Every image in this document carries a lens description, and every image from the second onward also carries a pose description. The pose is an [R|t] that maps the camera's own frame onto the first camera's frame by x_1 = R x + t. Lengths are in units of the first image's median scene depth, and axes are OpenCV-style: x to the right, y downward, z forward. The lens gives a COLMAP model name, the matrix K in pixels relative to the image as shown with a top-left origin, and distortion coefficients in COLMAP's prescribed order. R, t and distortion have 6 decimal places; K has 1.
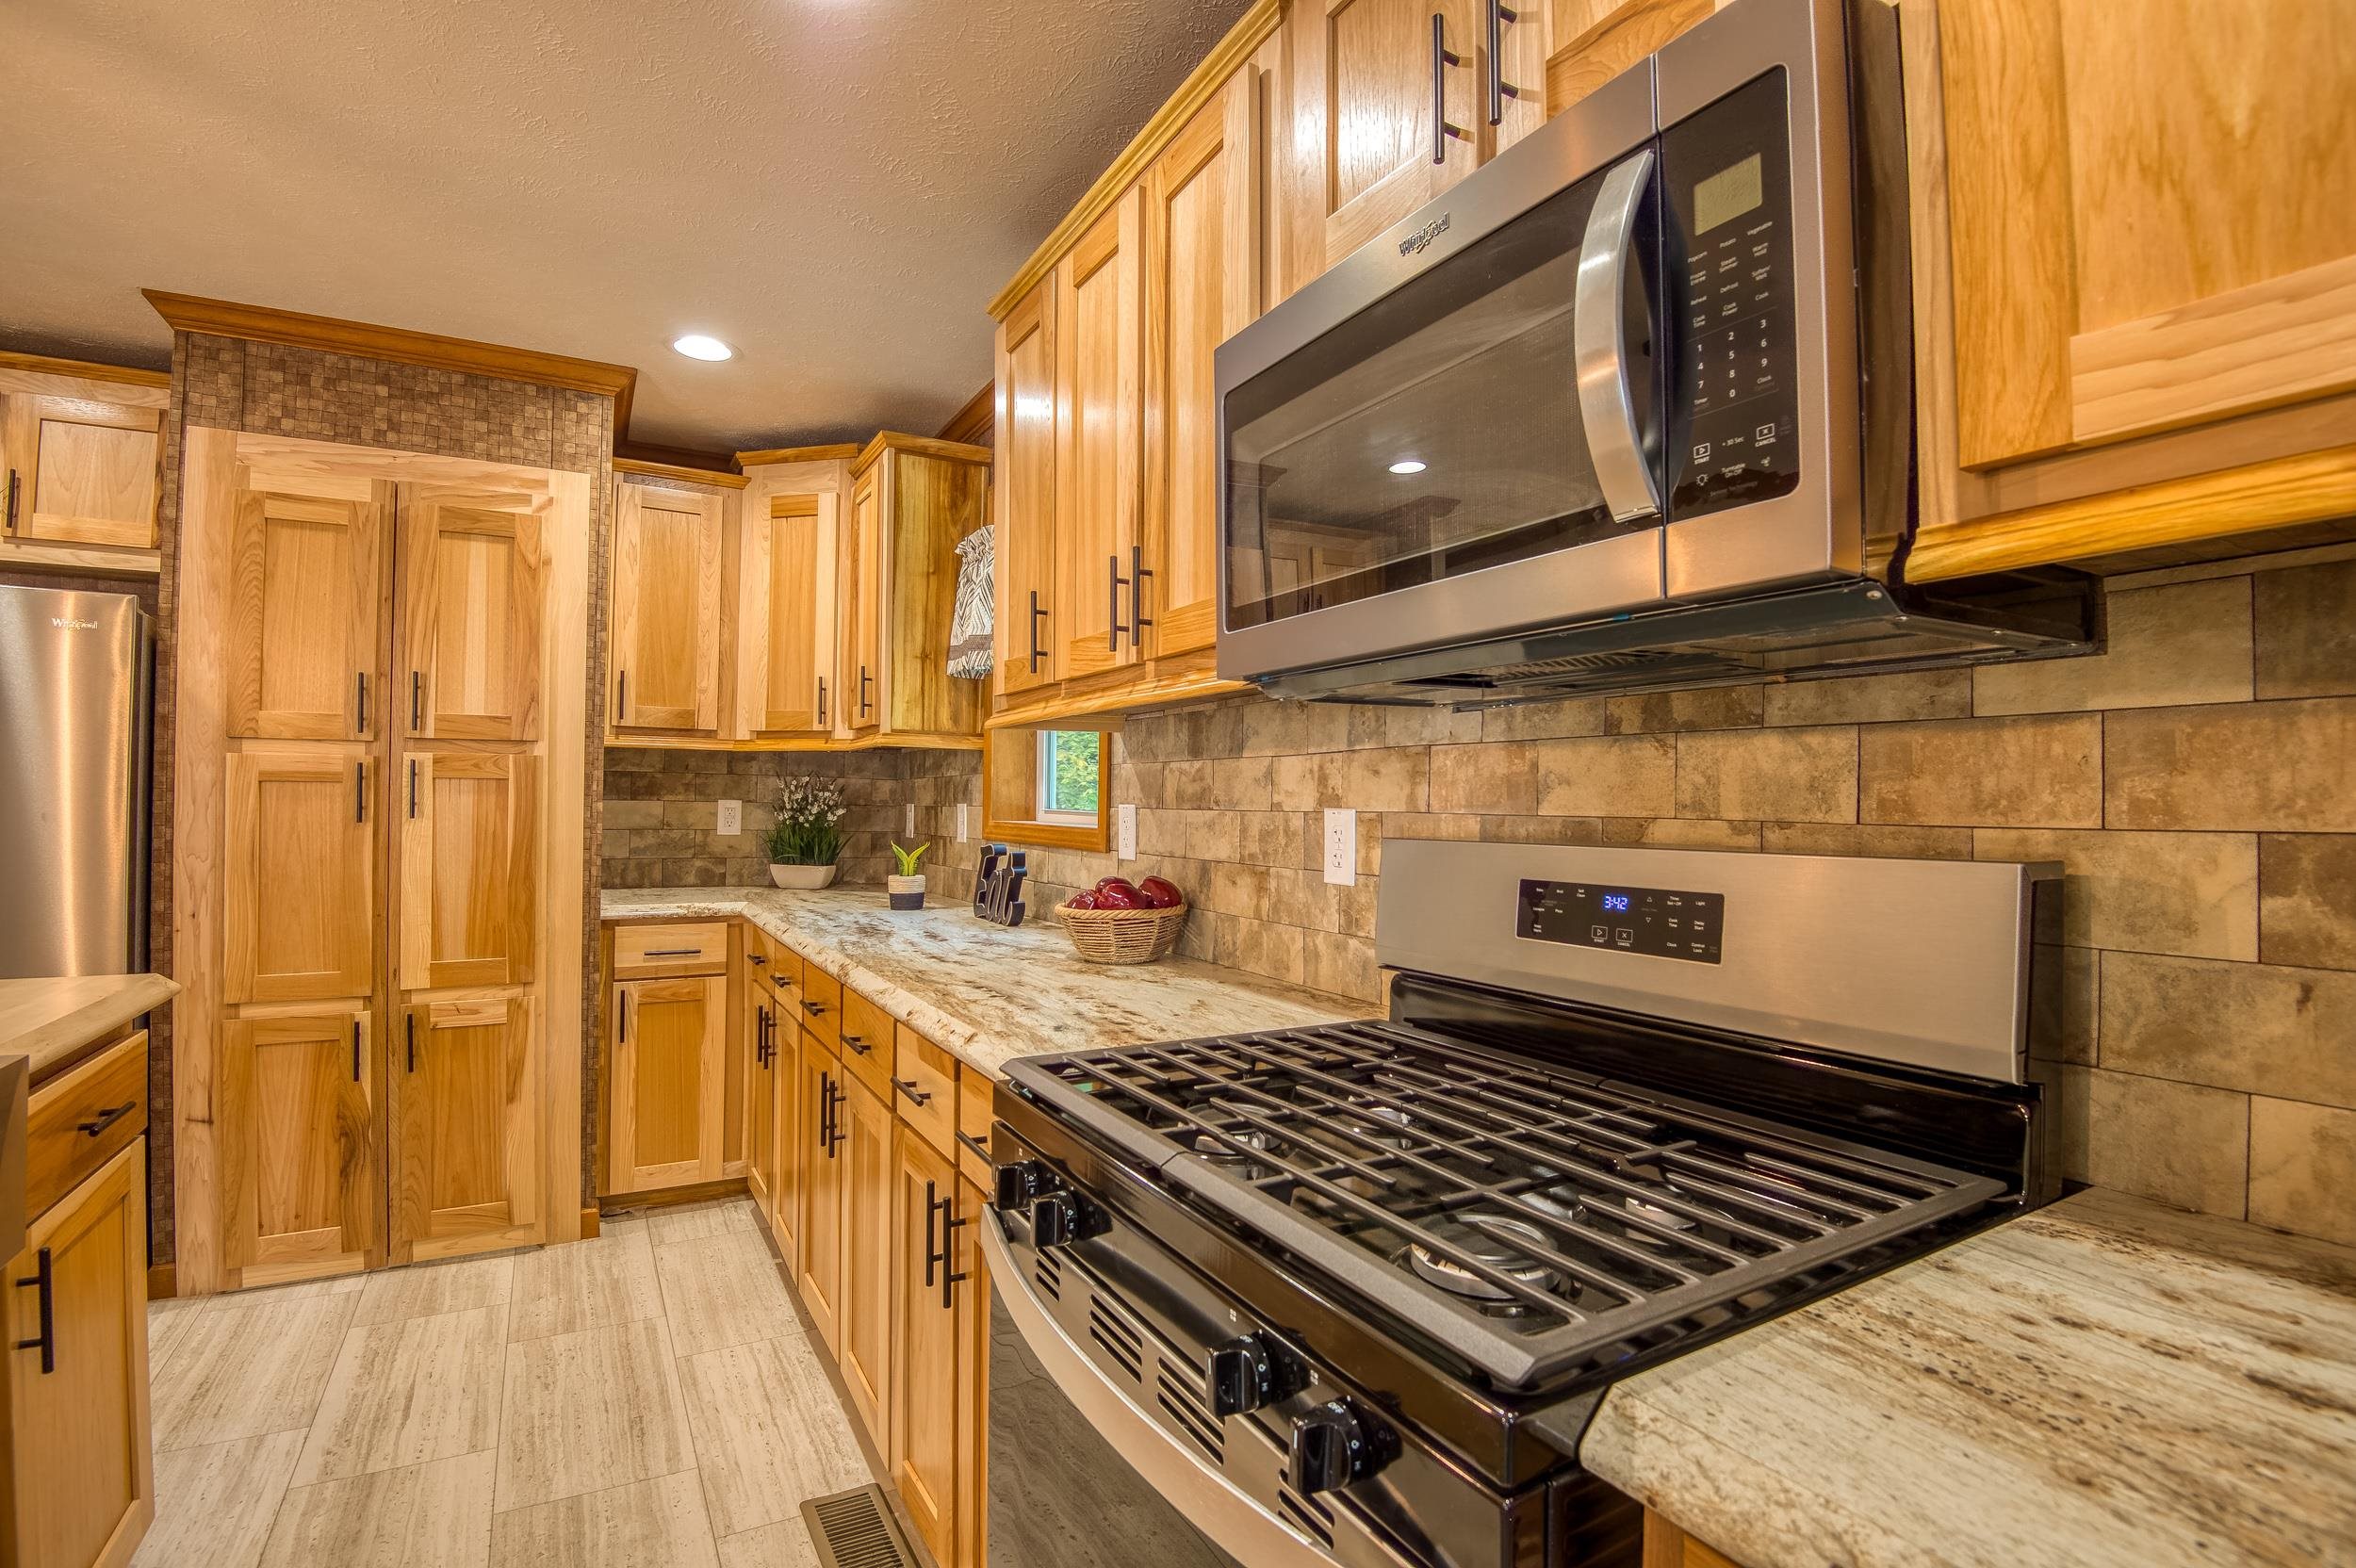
lens RADIAL K [[1073.9, 0, 1190.0], [0, 1073.9, 779.2], [0, 0, 1]] dist [-0.019674, -0.017338]
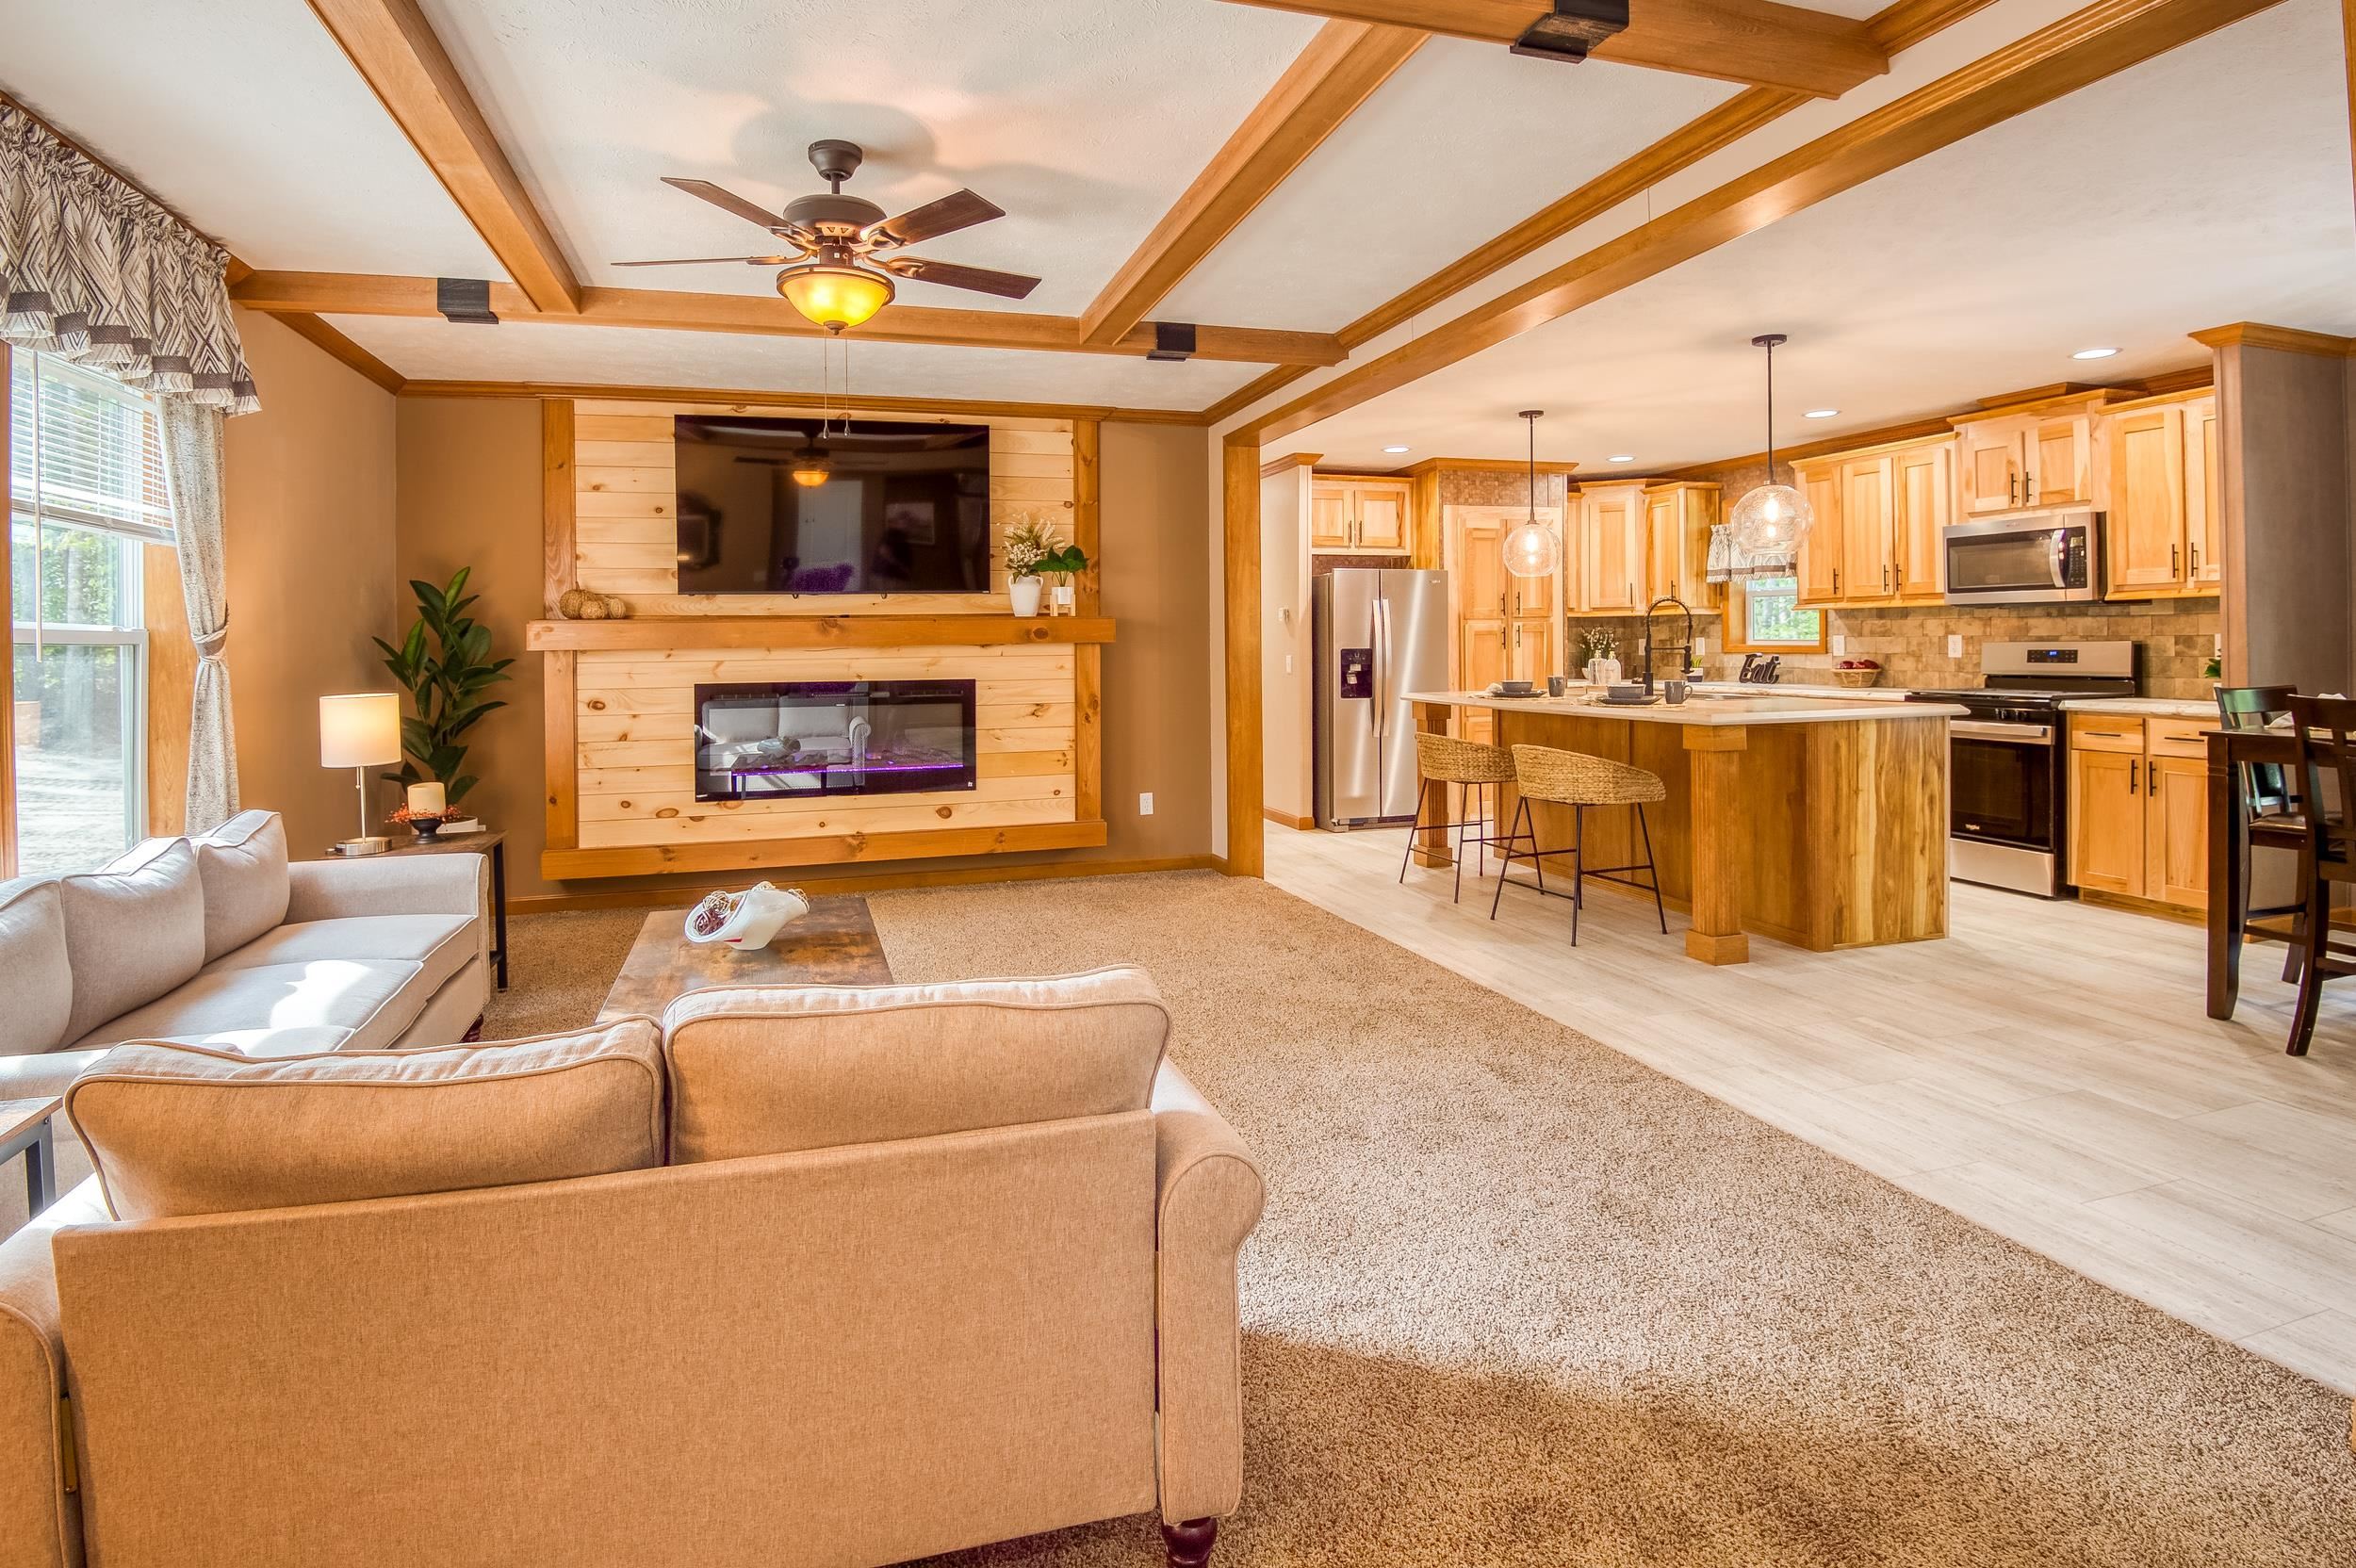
lens RADIAL K [[1167.1, 0, 1122.7], [0, 1167.1, 652.1], [0, 0, 1]] dist [-0.000854, -0.030792]
pose [[0.968578, -0.018279, -0.248036, -1.023734], [0.025861, 0.999291, 0.027346, -0.059589], [0.247360, -0.032901, 0.968365, -2.180221]]
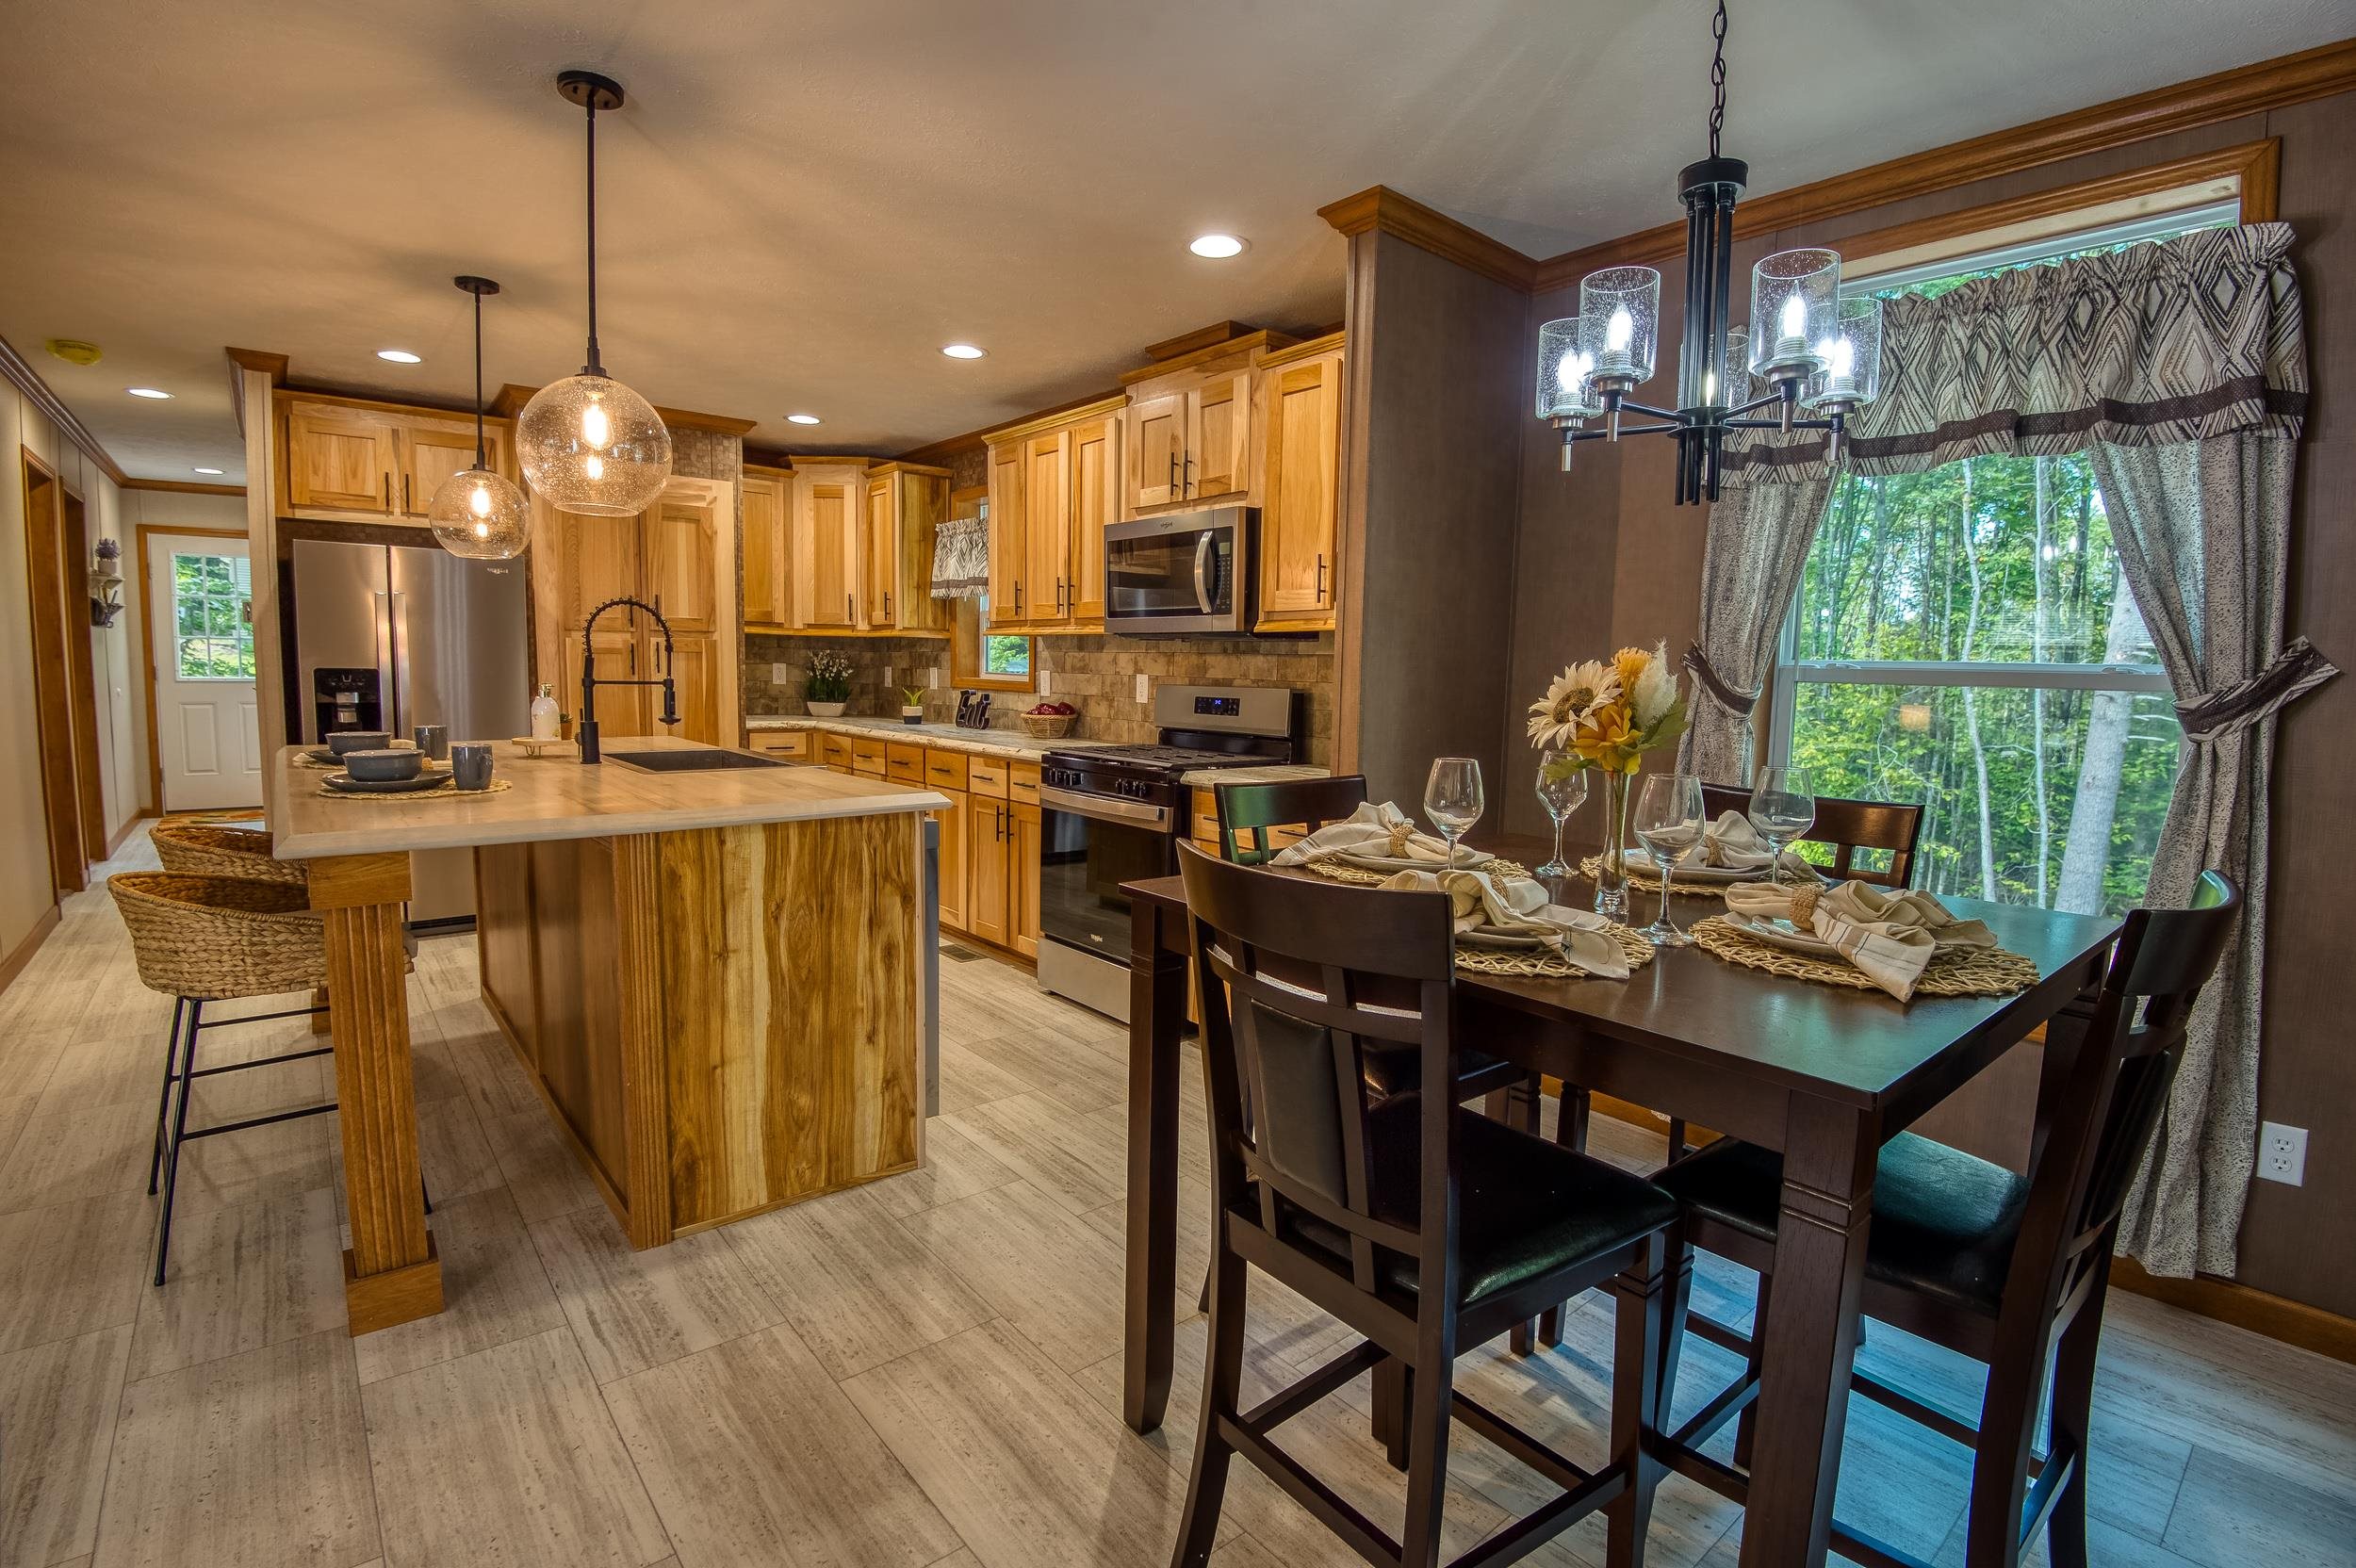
lens RADIAL K [[1082.5, 0, 1178.9], [0, 1082.5, 781.0], [0, 0, 1]] dist [-0.013941, -0.022710]
pose [[0.985277, -0.004133, 0.170915, -0.155468], [-0.018062, 0.991596, 0.128104, -0.037316], [-0.170008, -0.129305, 0.976922, -1.126162]]
